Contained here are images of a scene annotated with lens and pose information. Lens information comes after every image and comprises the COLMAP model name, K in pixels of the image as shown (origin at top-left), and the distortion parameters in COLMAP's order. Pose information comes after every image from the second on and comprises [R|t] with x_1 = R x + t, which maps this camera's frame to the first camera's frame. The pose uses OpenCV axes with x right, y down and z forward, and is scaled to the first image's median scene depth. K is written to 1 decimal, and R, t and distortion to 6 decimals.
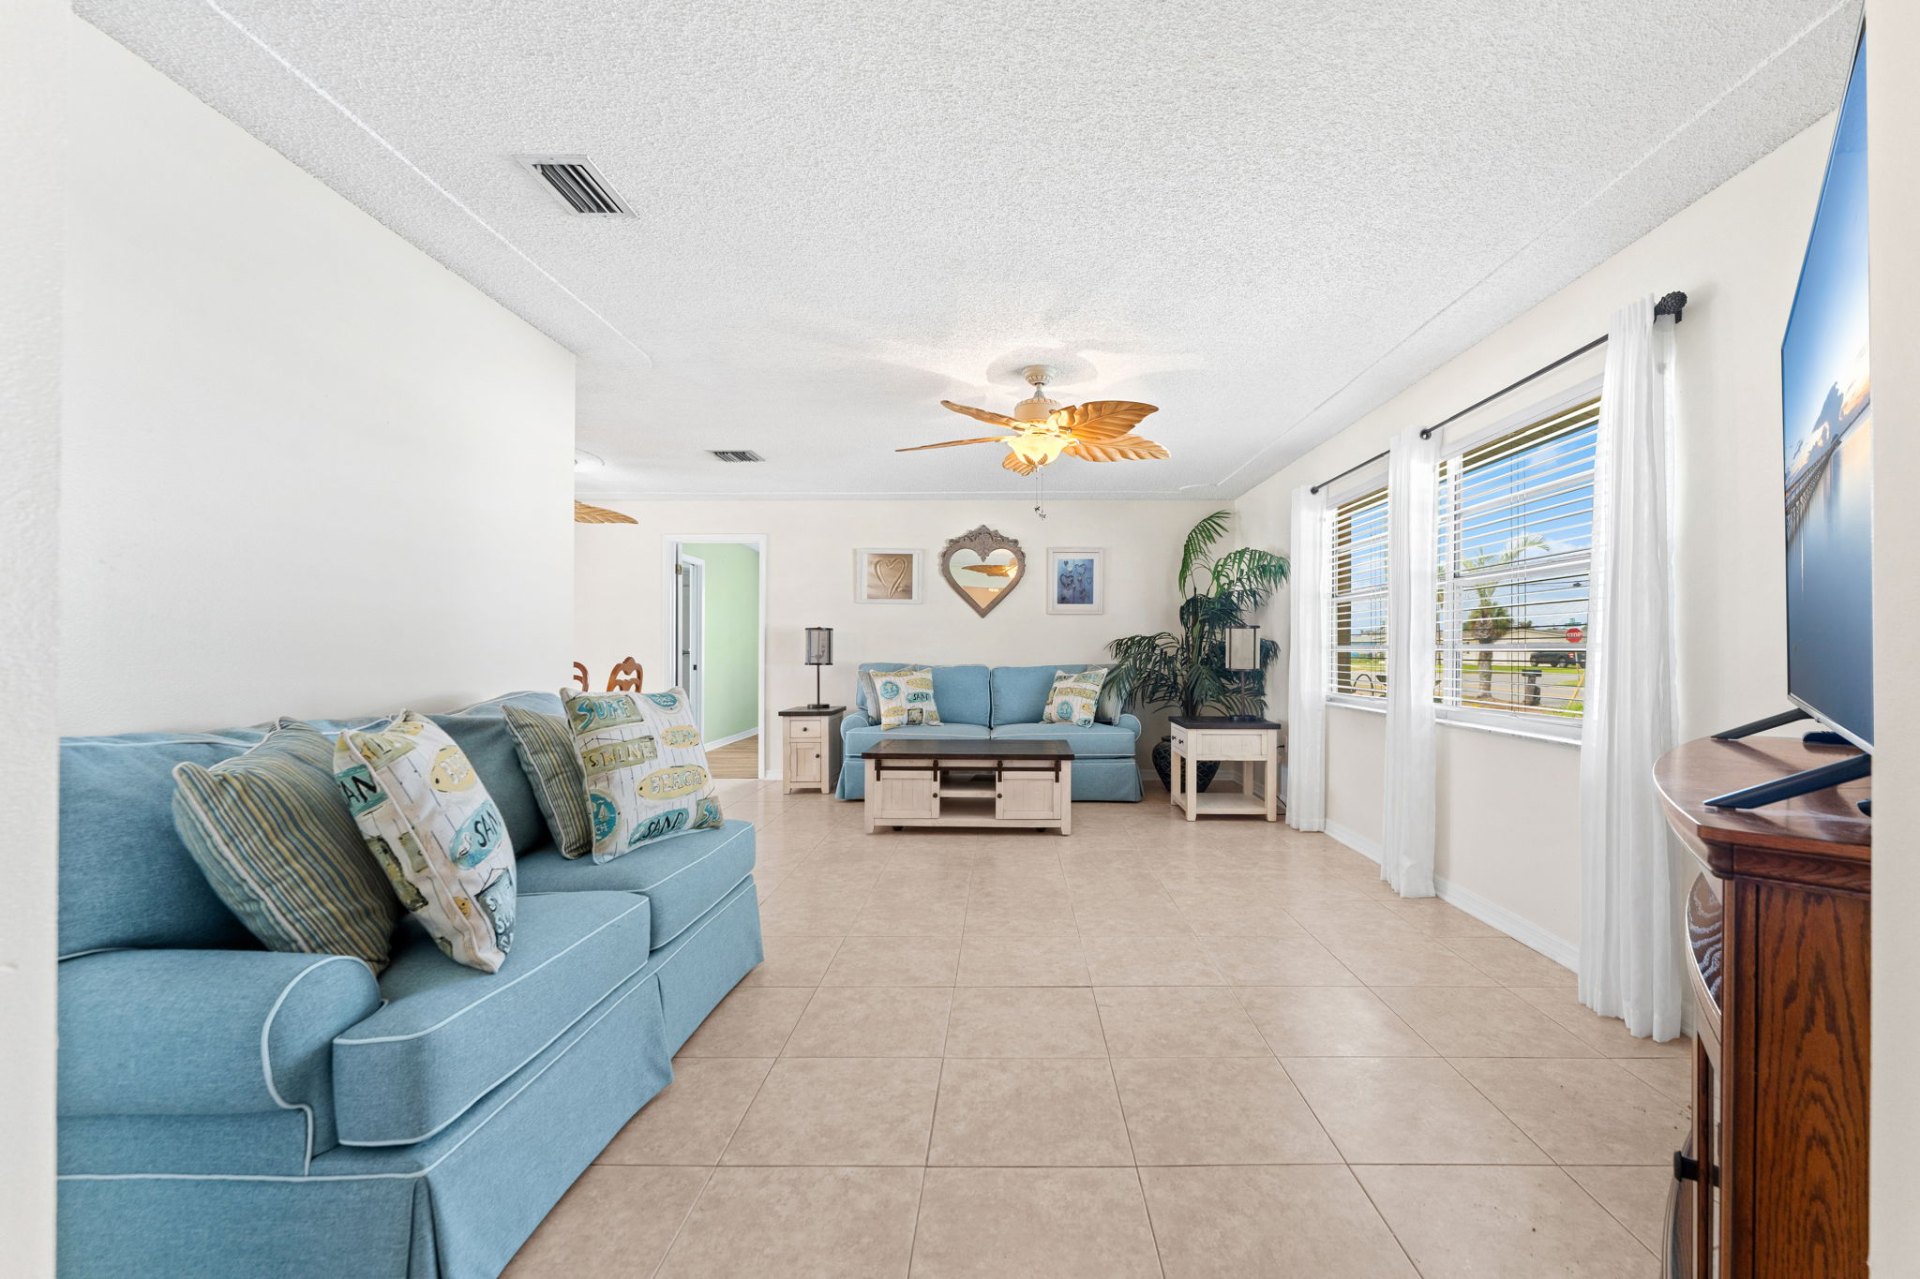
lens RADIAL K [[780.5, 0, 998.4], [0, 780.5, 643.7], [0, 0, 1]] dist [0.006252, -0.001932]
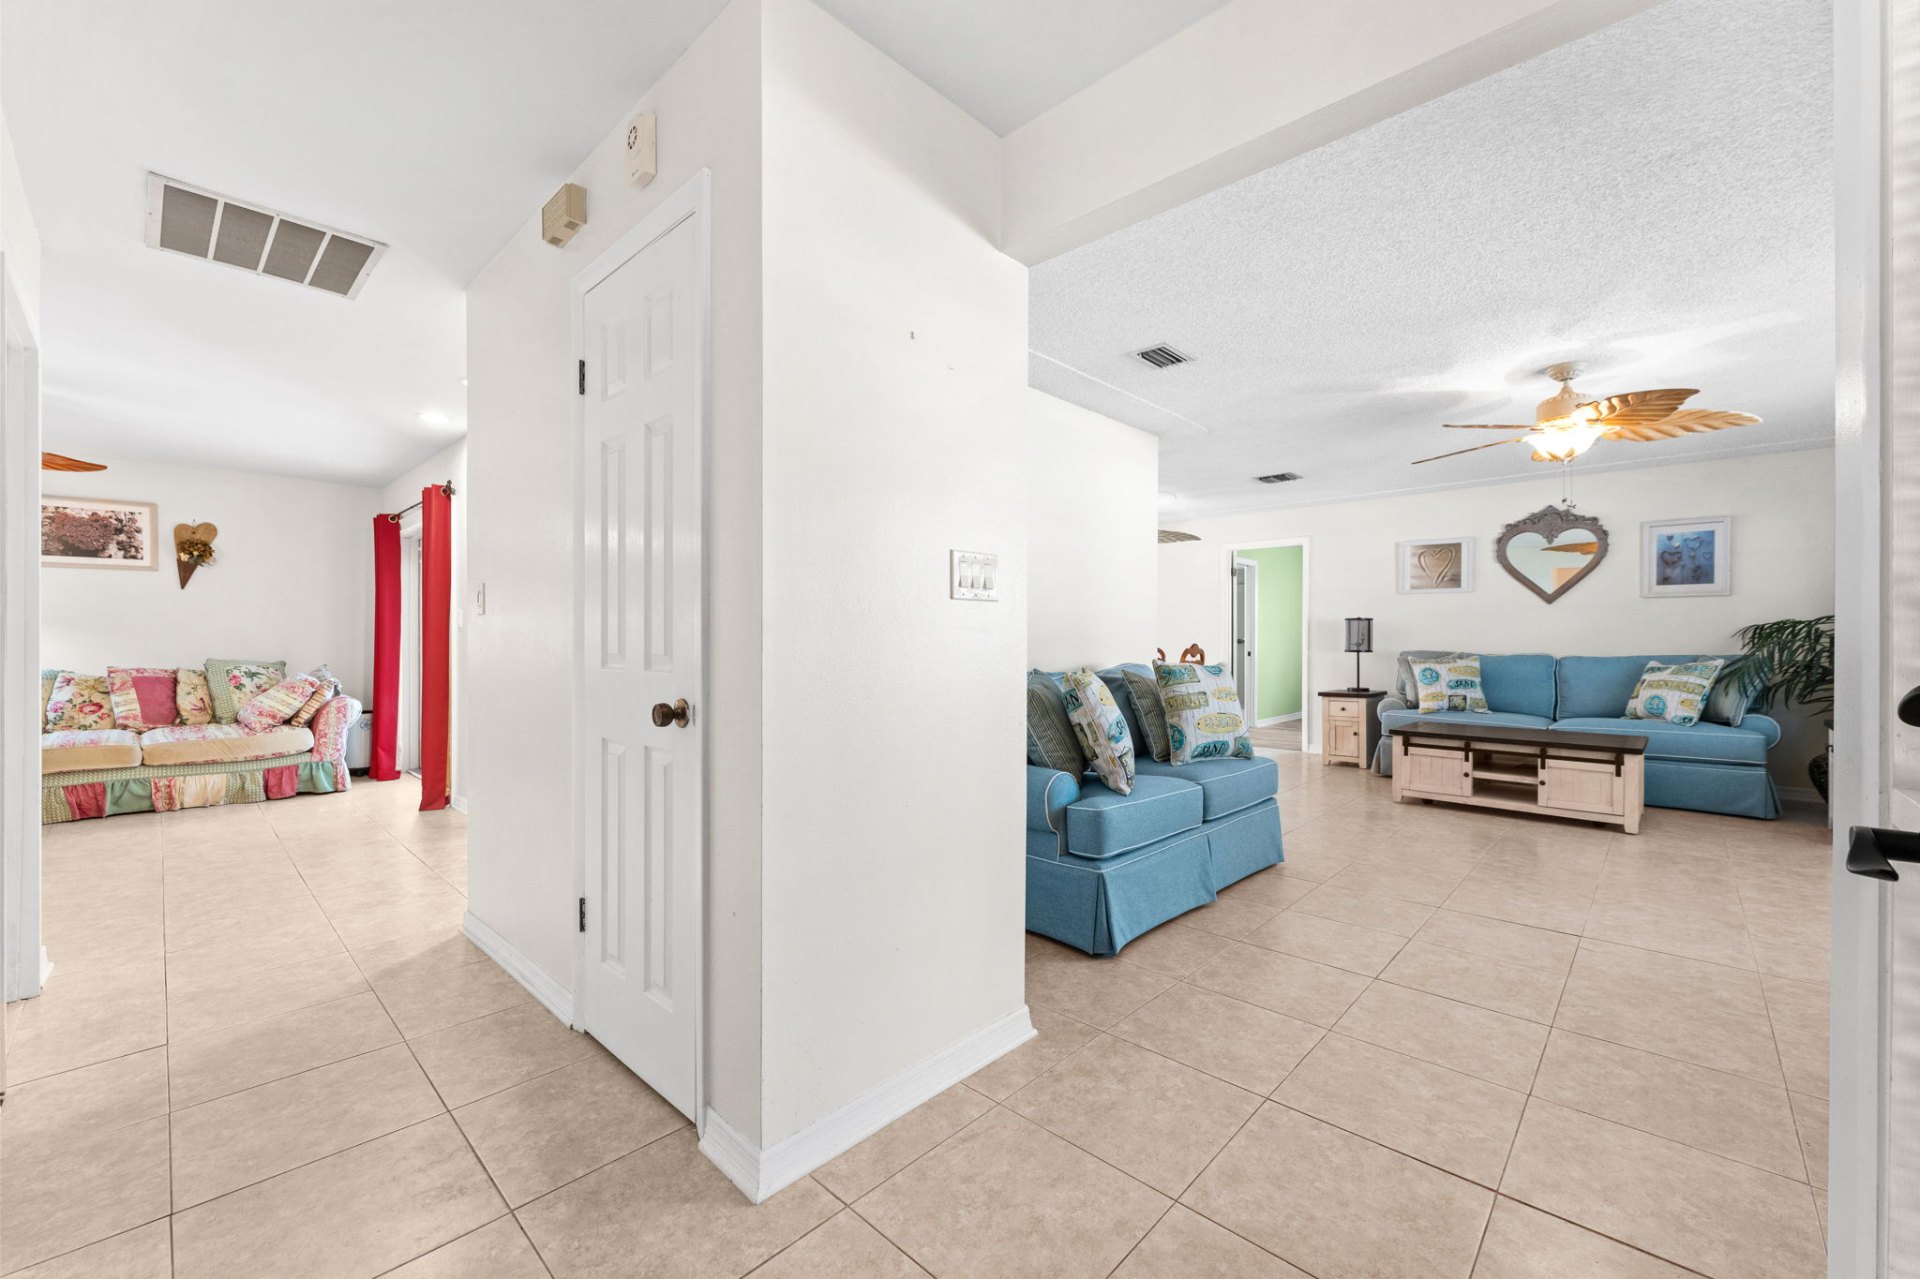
lens RADIAL K [[763.6, 0, 958.3], [0, 763.6, 637.7], [0, 0, 1]] dist [-0.002592, 0.000979]
pose [[0.733252, -0.001271, -0.679956, 0.168613], [0.004980, 0.999981, 0.003501, 0.001454], [0.679939, -0.005954, 0.733245, -0.328426]]
